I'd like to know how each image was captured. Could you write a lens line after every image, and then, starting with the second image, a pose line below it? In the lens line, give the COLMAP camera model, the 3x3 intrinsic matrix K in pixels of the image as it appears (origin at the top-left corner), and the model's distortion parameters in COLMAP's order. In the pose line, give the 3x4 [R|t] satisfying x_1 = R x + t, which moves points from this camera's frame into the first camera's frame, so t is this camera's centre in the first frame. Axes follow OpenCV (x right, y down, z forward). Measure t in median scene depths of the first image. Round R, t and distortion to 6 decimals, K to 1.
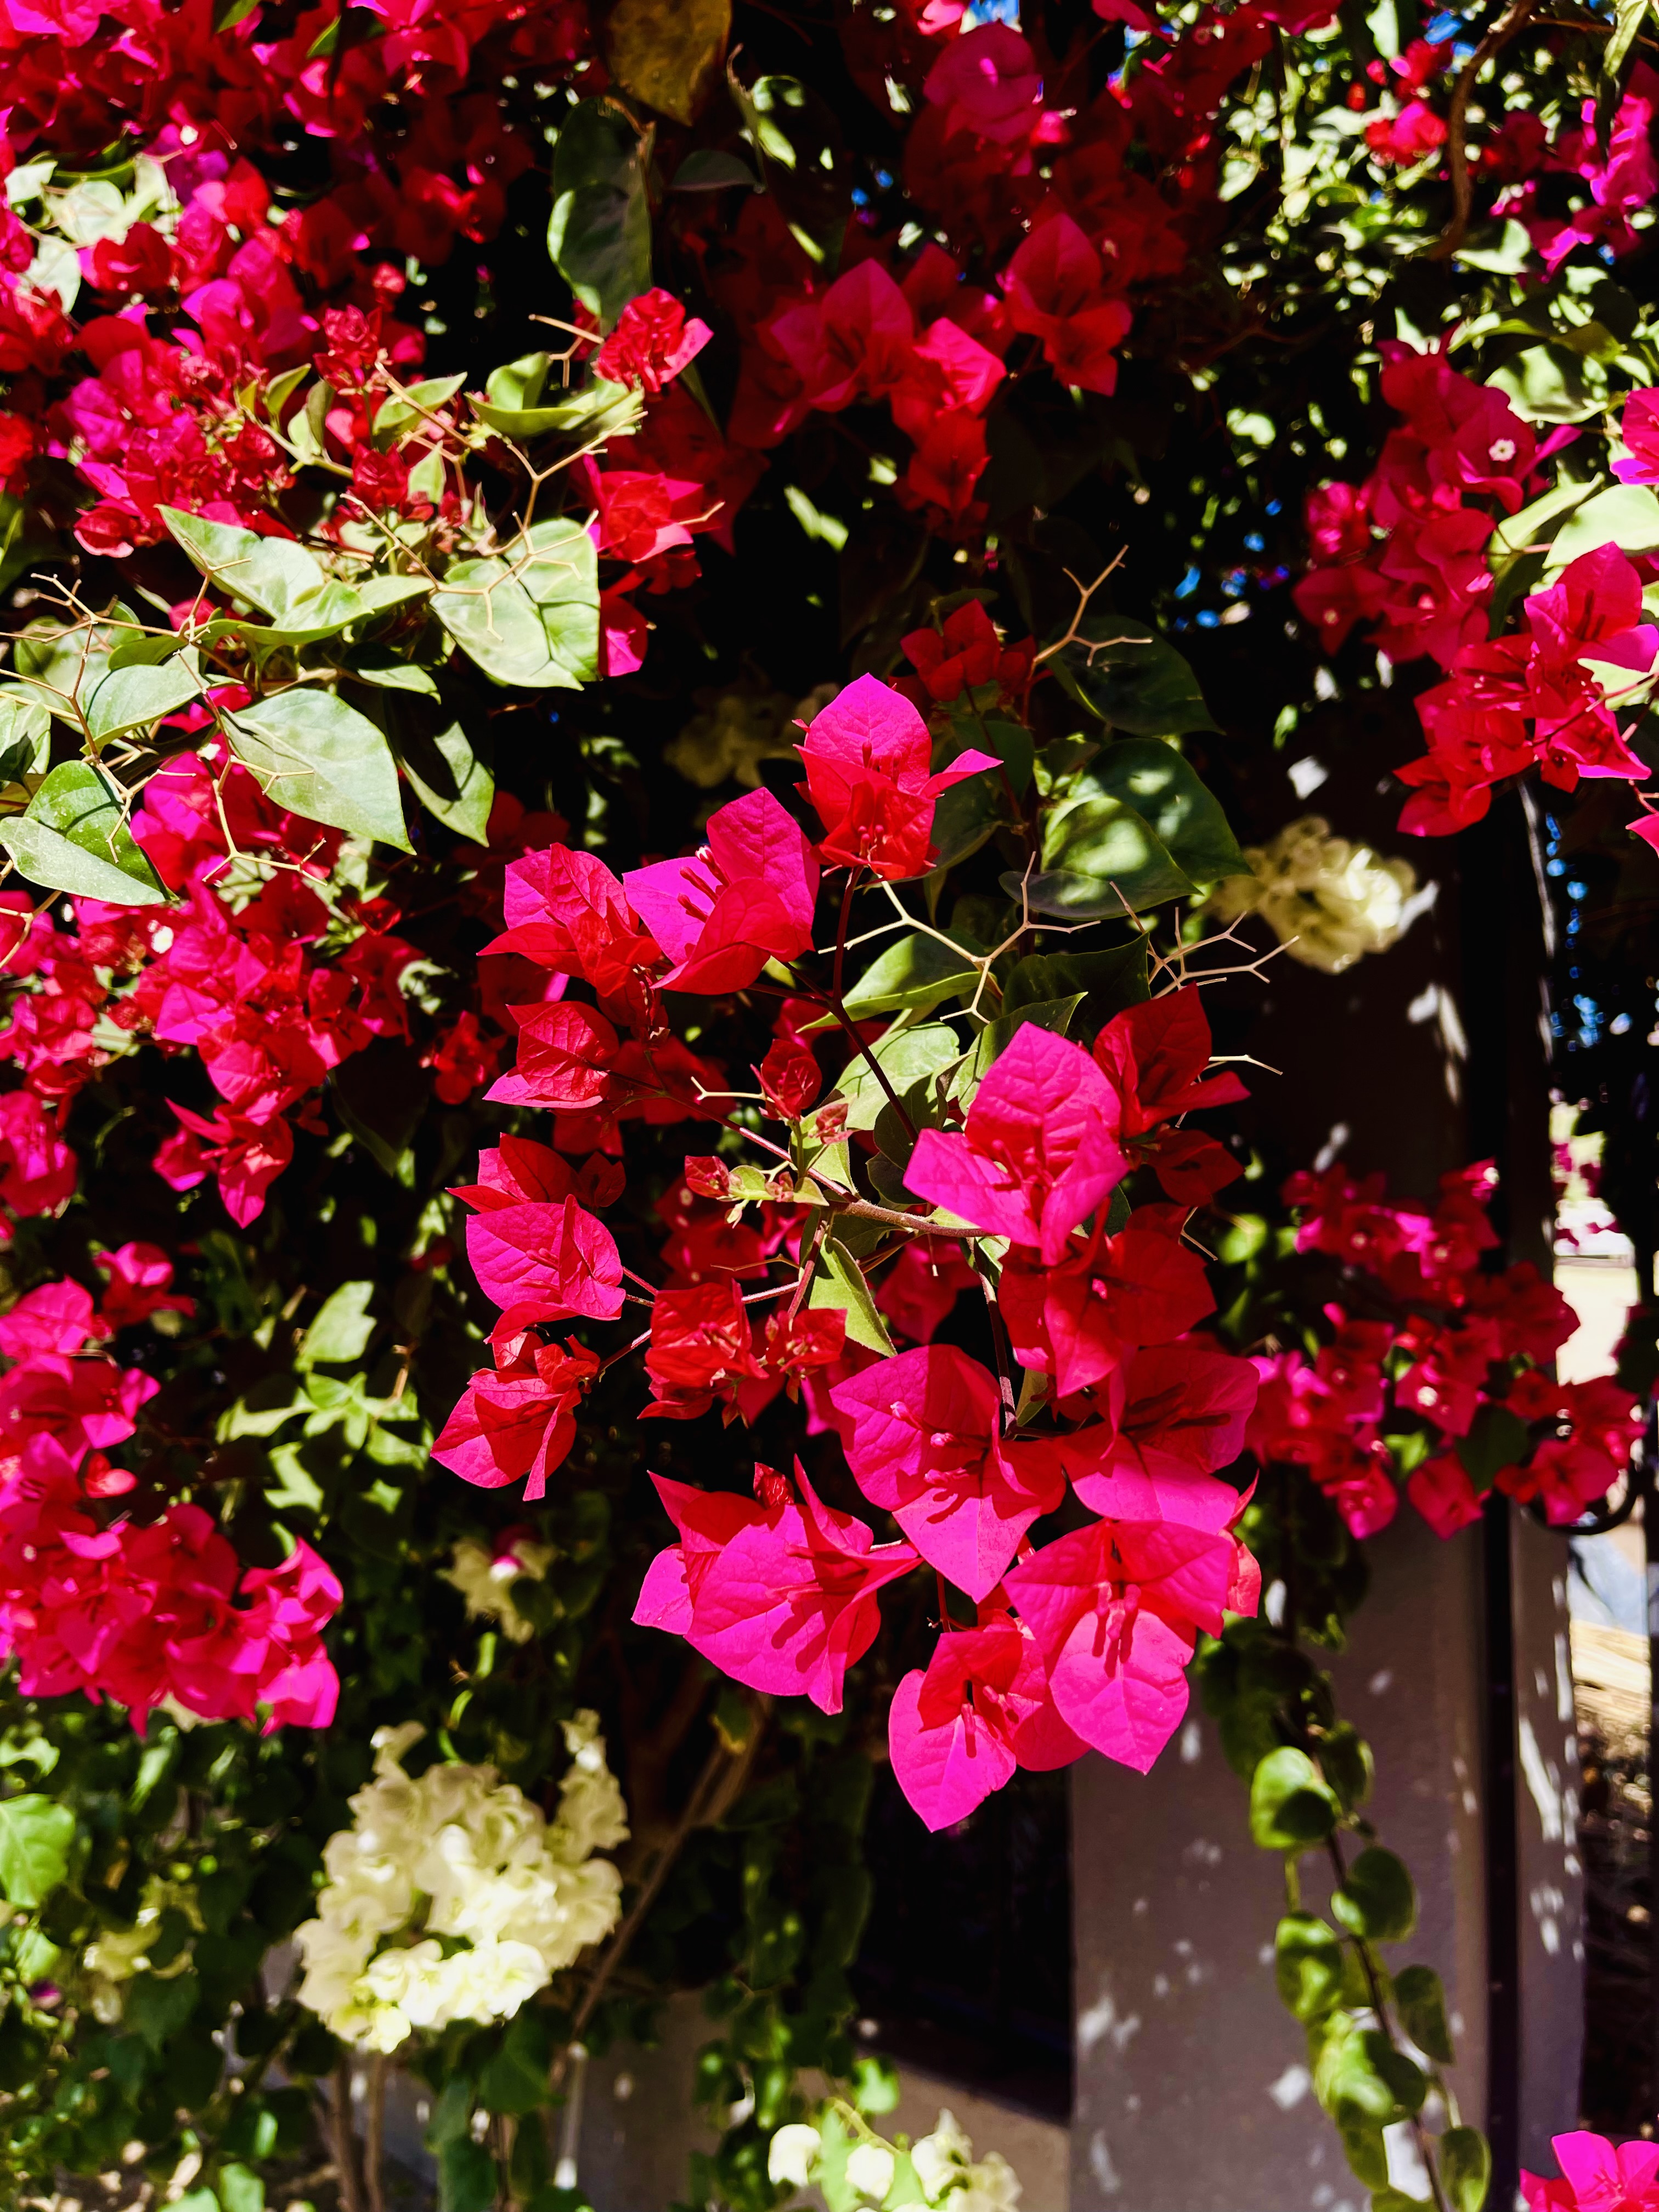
lens RADIAL K [[1618.8, 0, 814.3], [0, 1618.8, 1108.6], [0, 0, 1]] dist [0.059755, -0.072888]
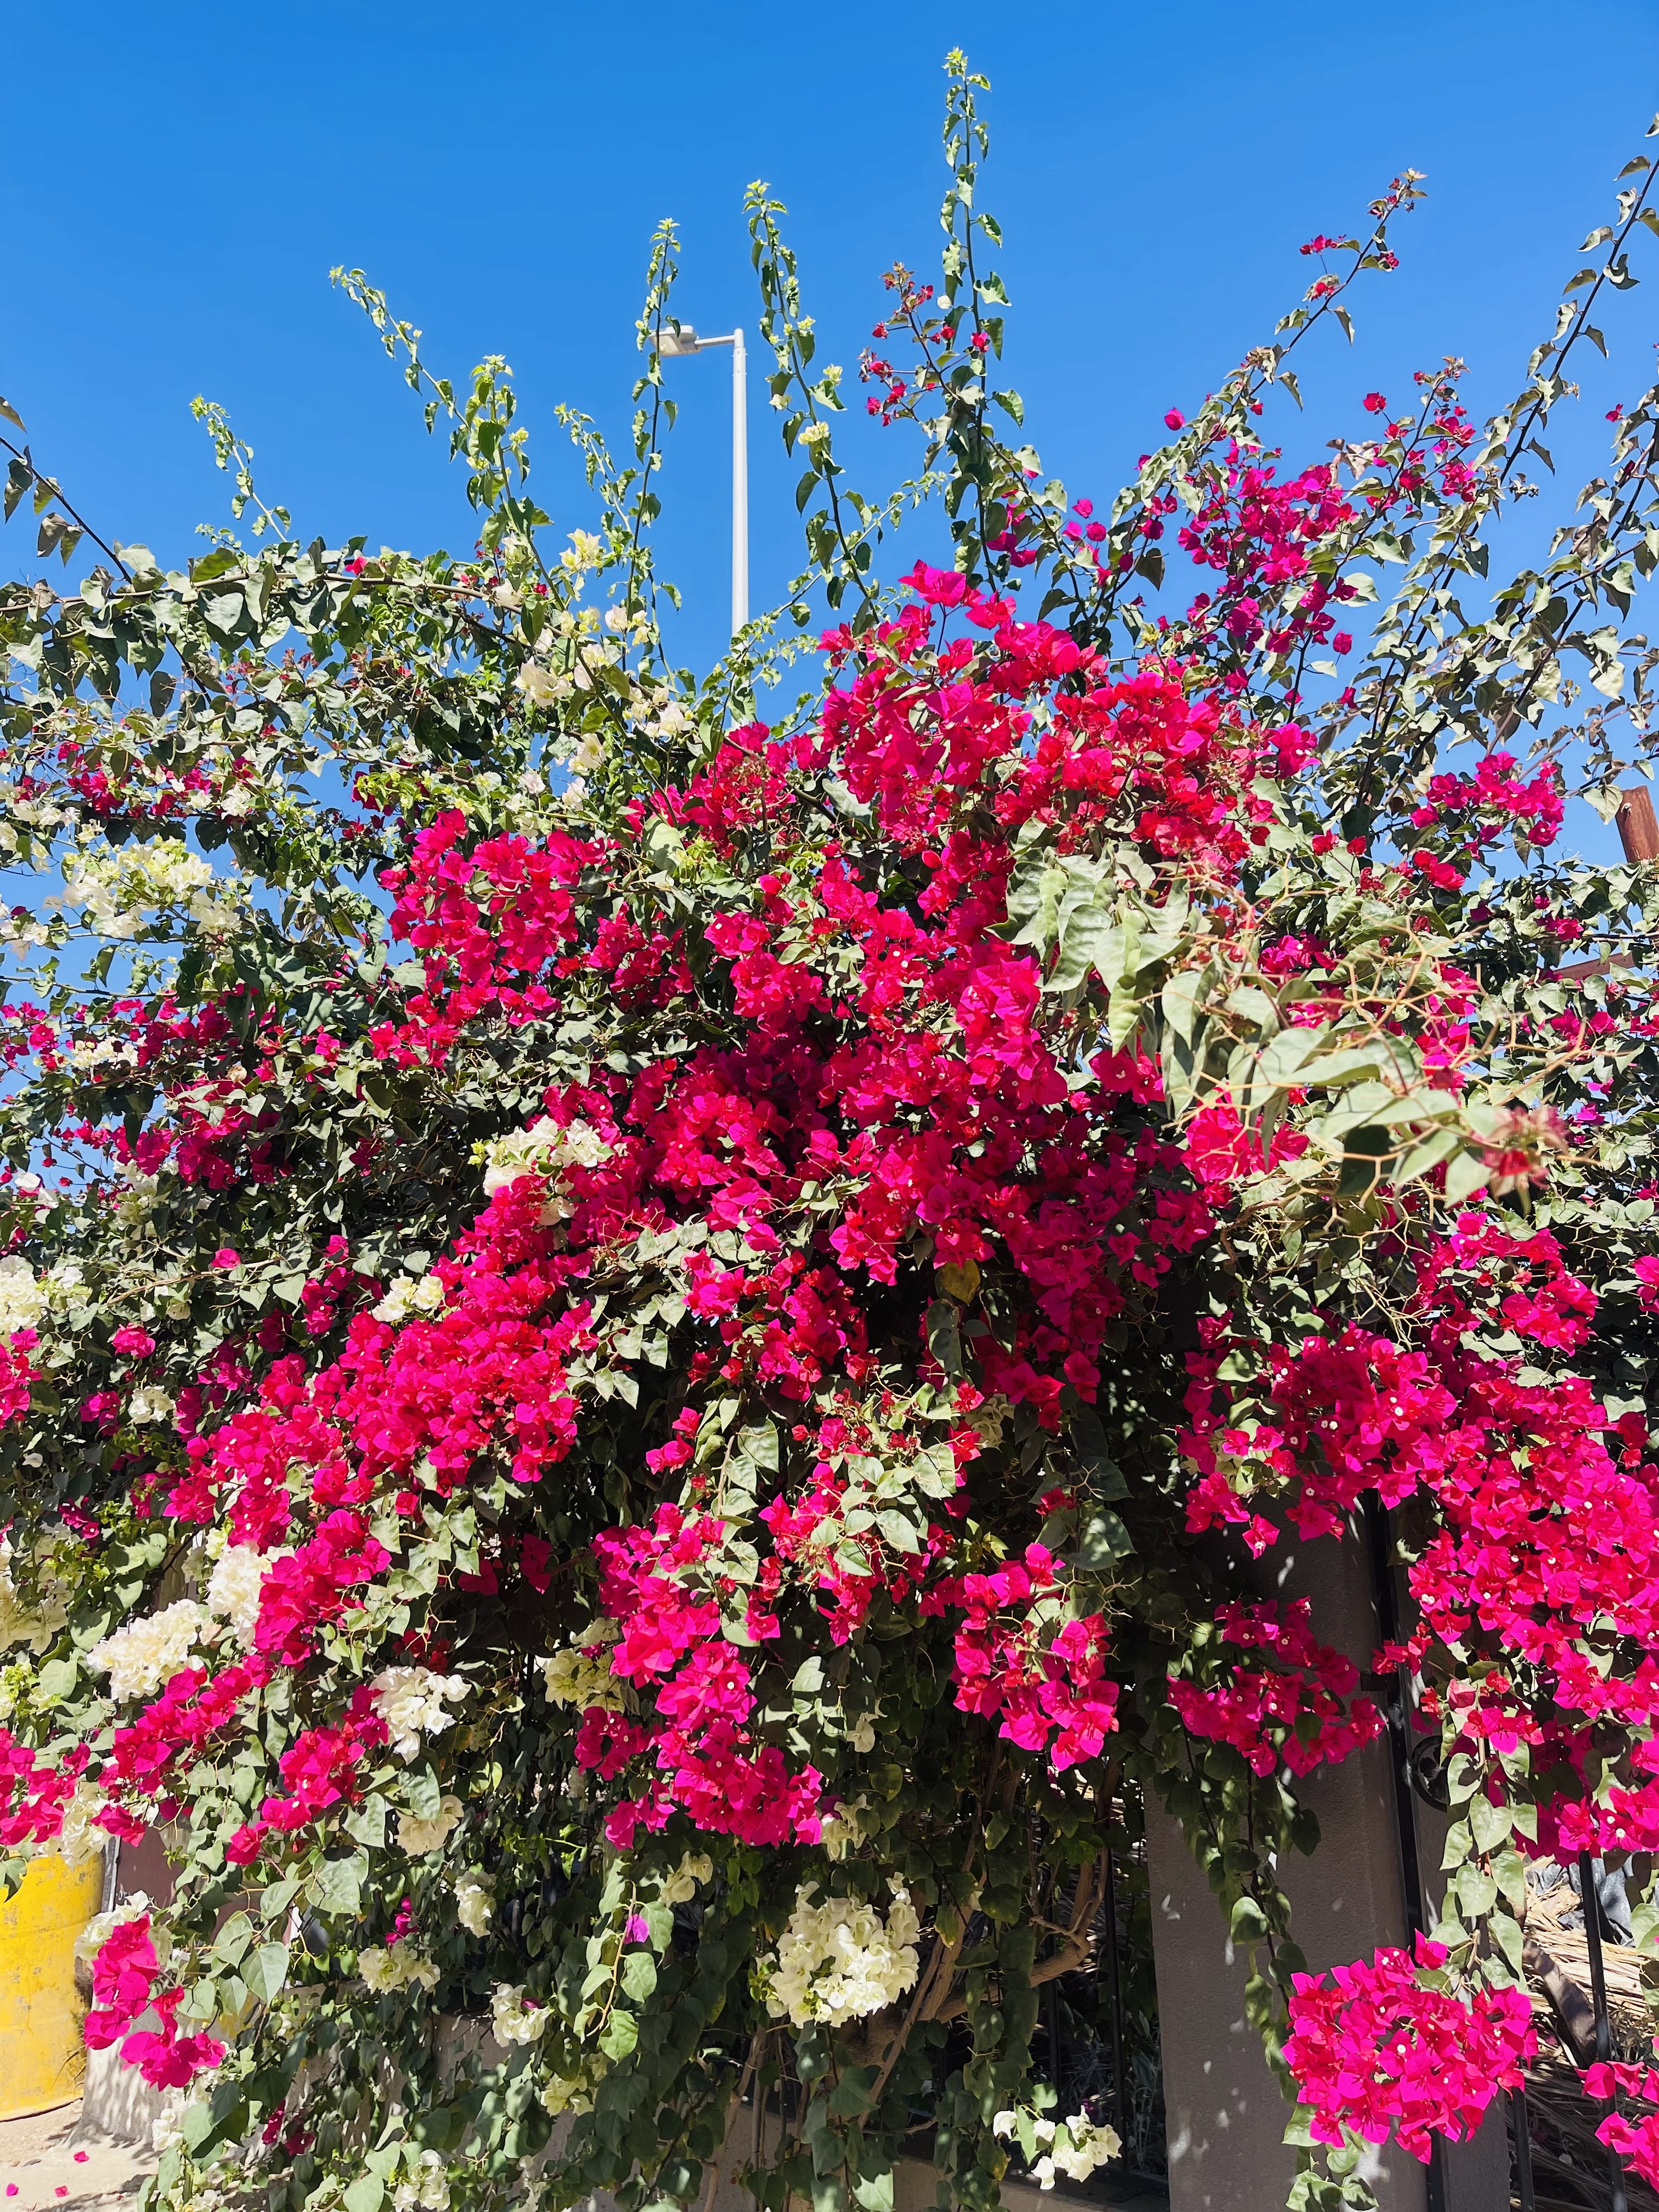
lens RADIAL K [[1618.8, 0, 814.3], [0, 1618.8, 1108.6], [0, 0, 1]] dist [0.059755, -0.072888]
pose [[0.997692, -0.027621, -0.062024, -0.098643], [0.014537, 0.979229, -0.202238, -0.181598], [0.066322, 0.200870, 0.977370, -1.368906]]
